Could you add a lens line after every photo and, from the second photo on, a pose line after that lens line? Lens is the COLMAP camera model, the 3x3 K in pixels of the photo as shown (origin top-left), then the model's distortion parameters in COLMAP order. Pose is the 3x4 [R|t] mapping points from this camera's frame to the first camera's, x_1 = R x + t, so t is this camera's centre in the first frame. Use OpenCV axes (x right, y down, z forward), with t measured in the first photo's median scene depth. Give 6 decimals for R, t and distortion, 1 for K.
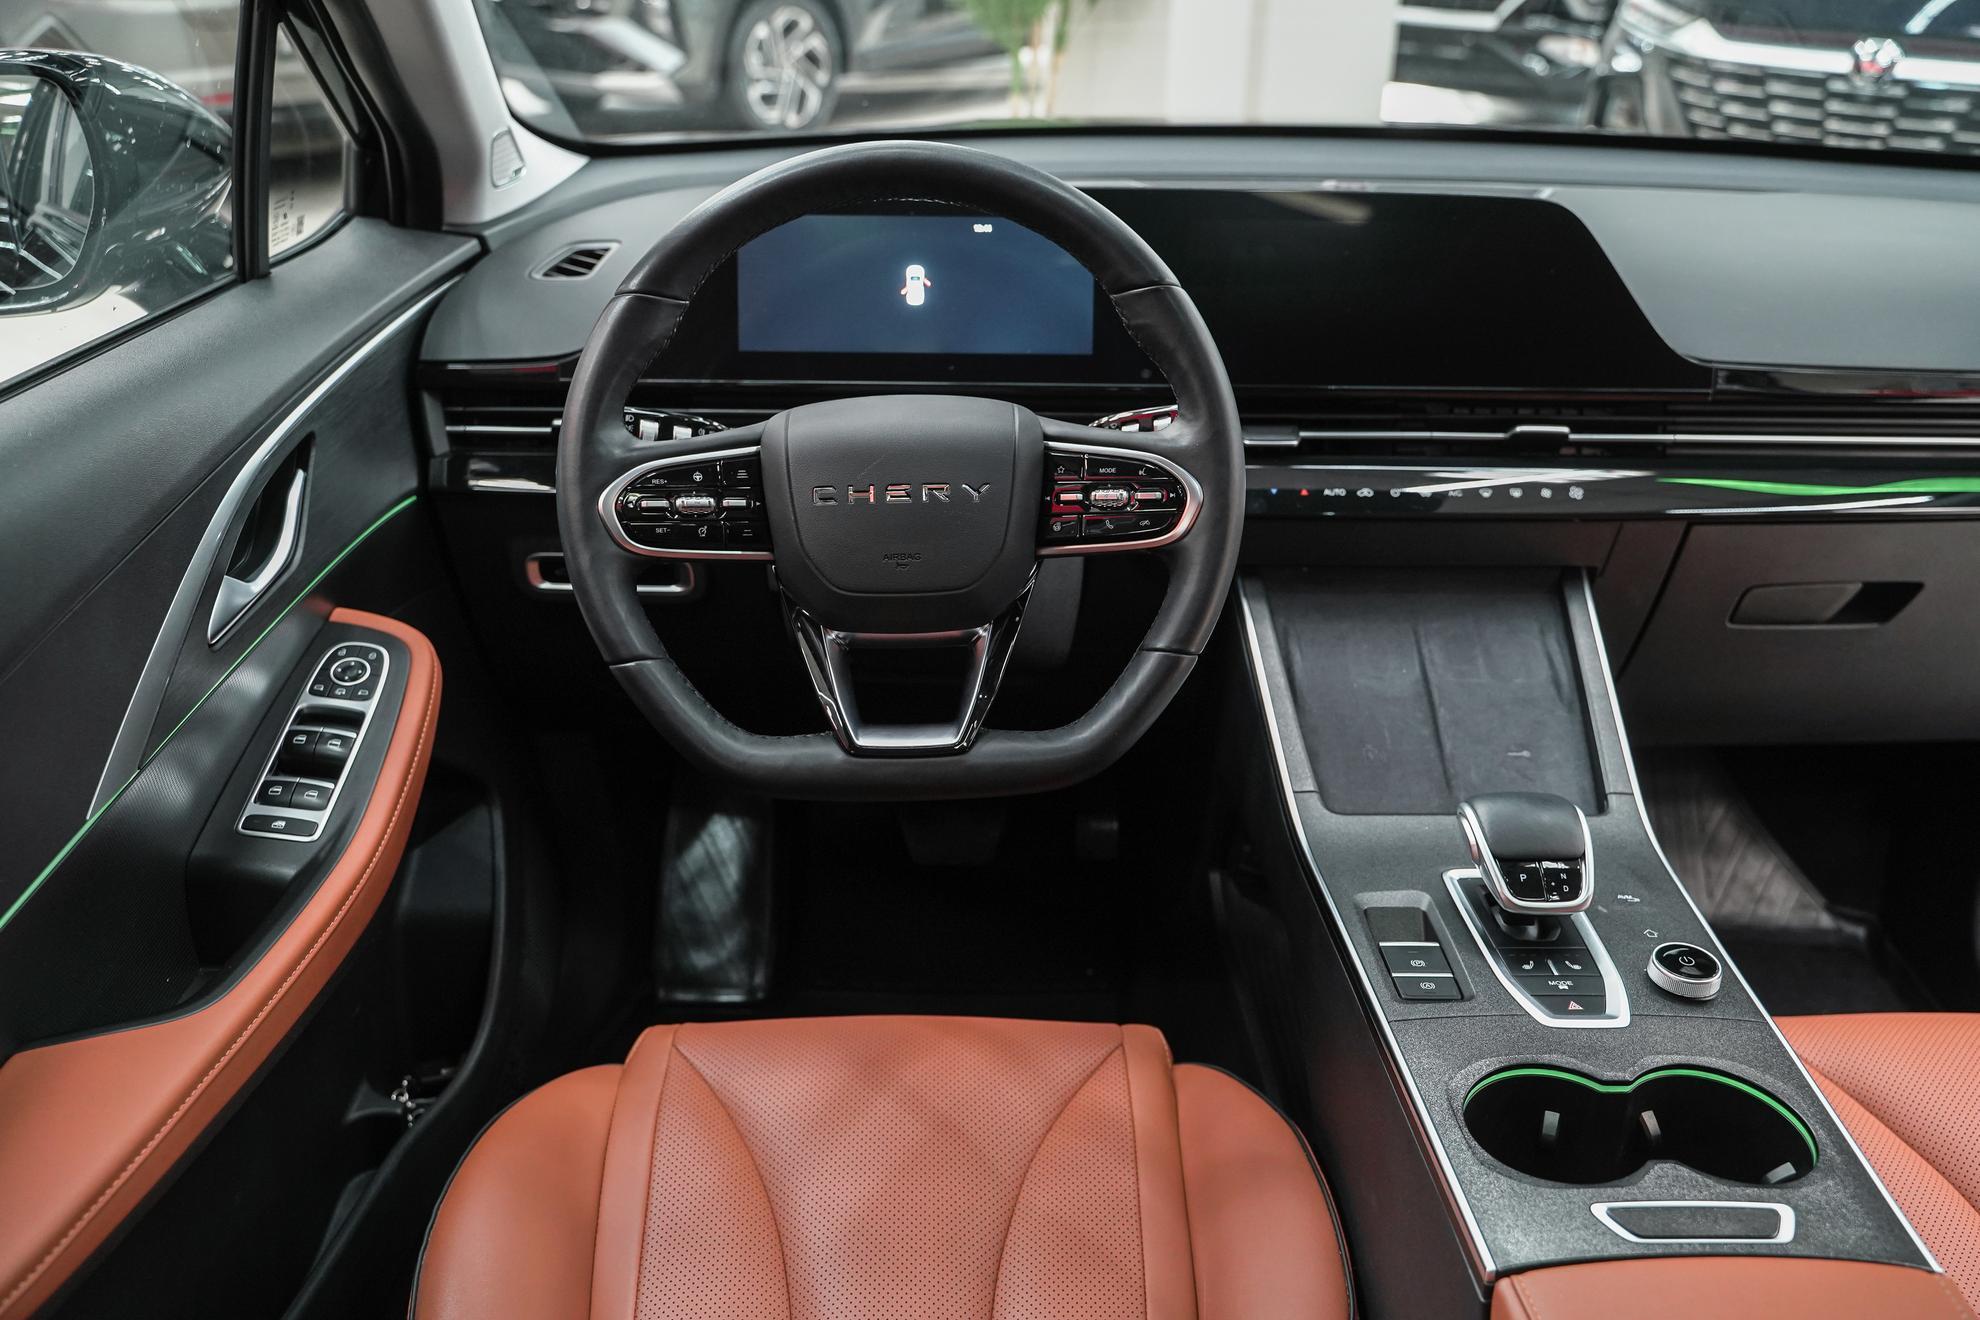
lens RADIAL K [[1563.4, 0, 990.0], [0, 1563.4, 660.0], [0, 0, 1]] dist [0.001477, 0.009349]
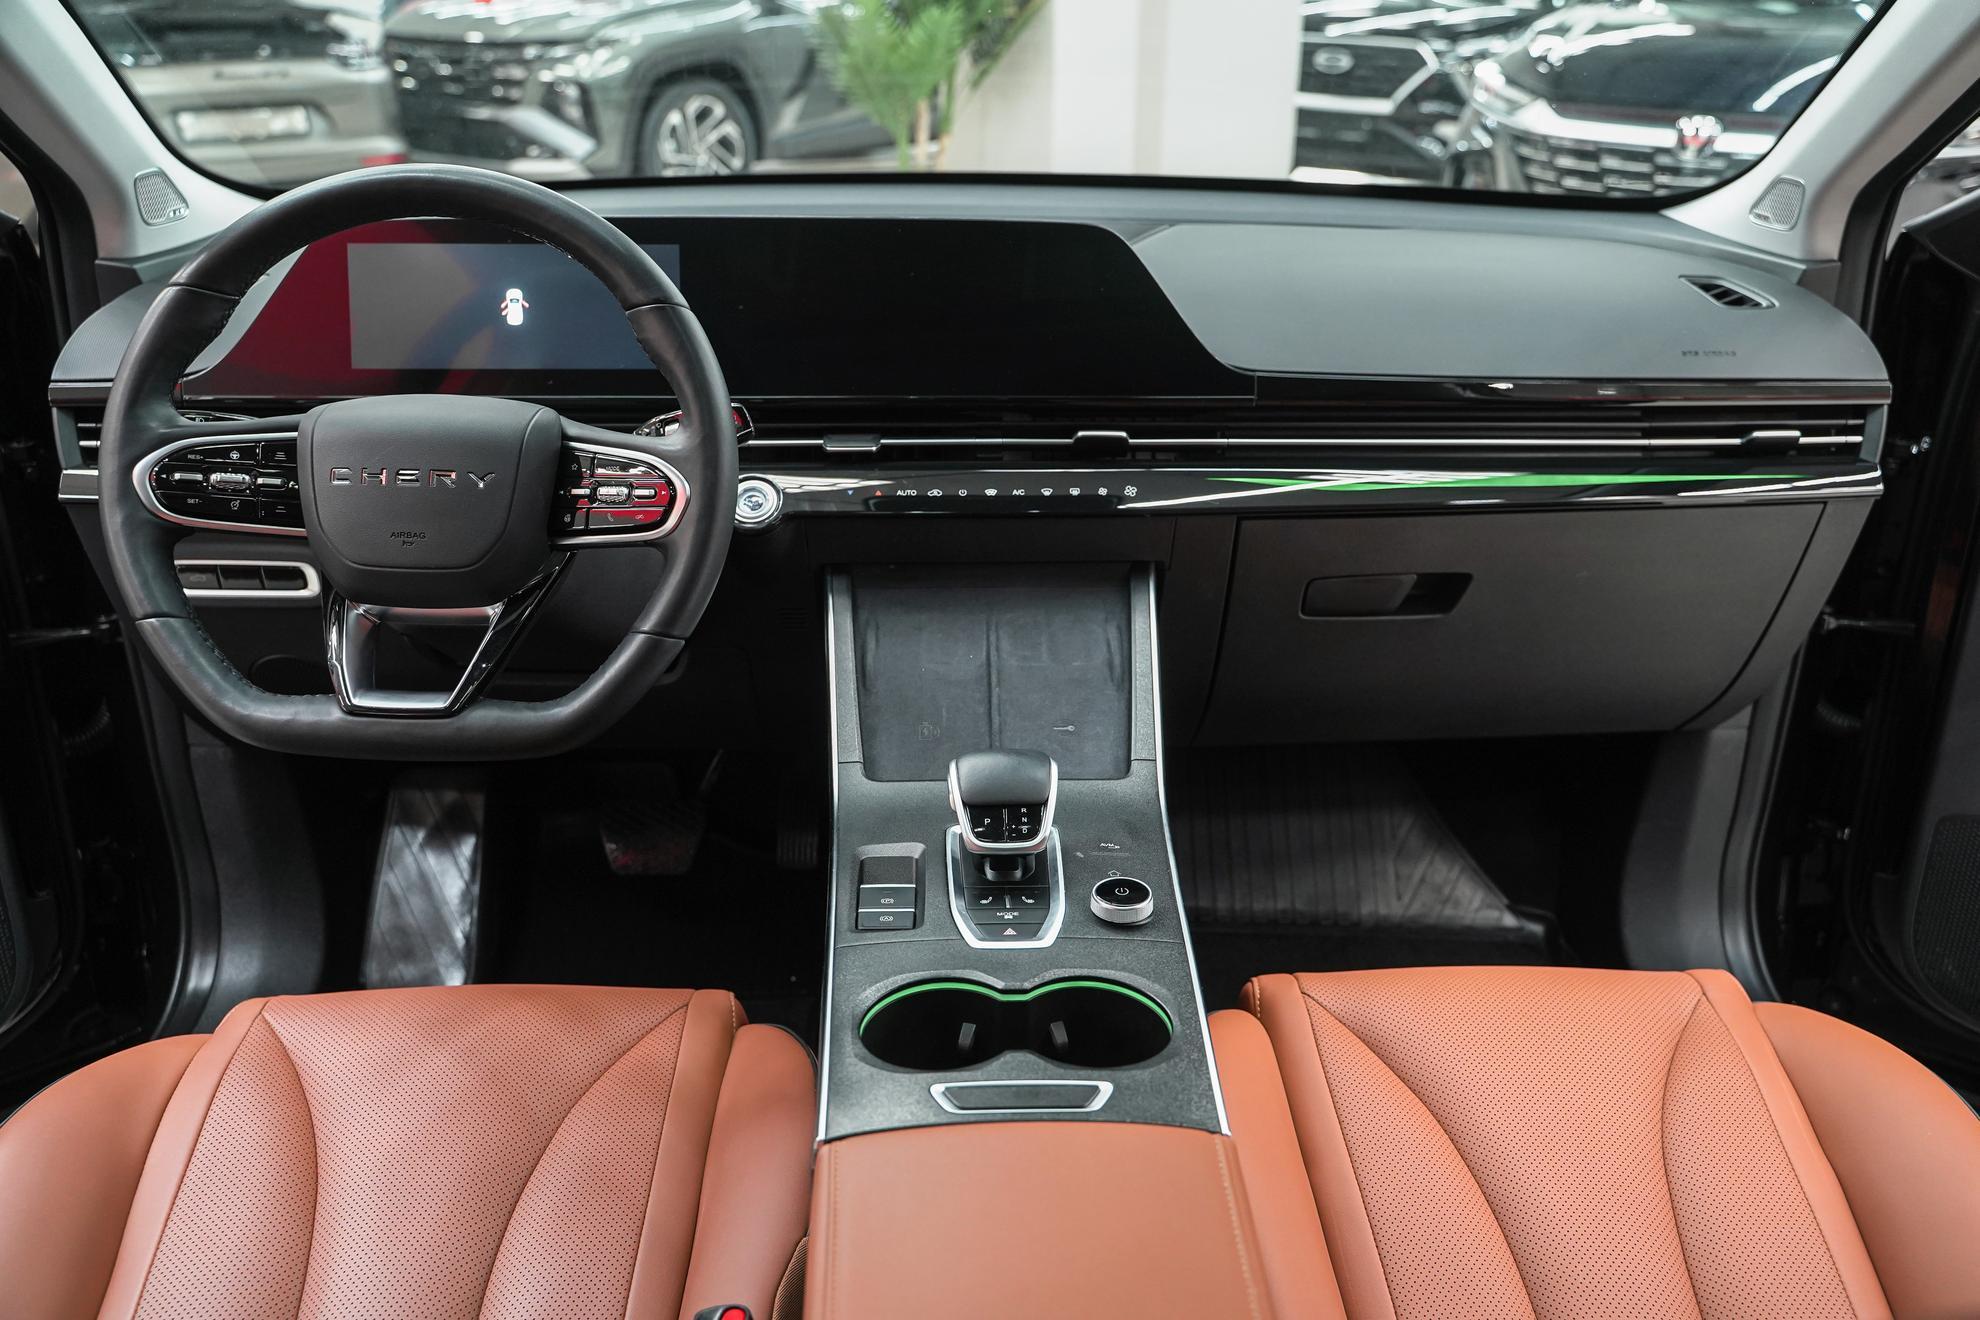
lens RADIAL K [[1571.8, 0, 990.0], [0, 1571.8, 660.0], [0, 0, 1]] dist [-0.001488, 0.003388]
pose [[0.999571, -0.013757, 0.025873, 0.244151], [0.015104, 0.998500, -0.052628, 0.065055], [-0.025110, 0.052996, 0.998279, -0.078230]]
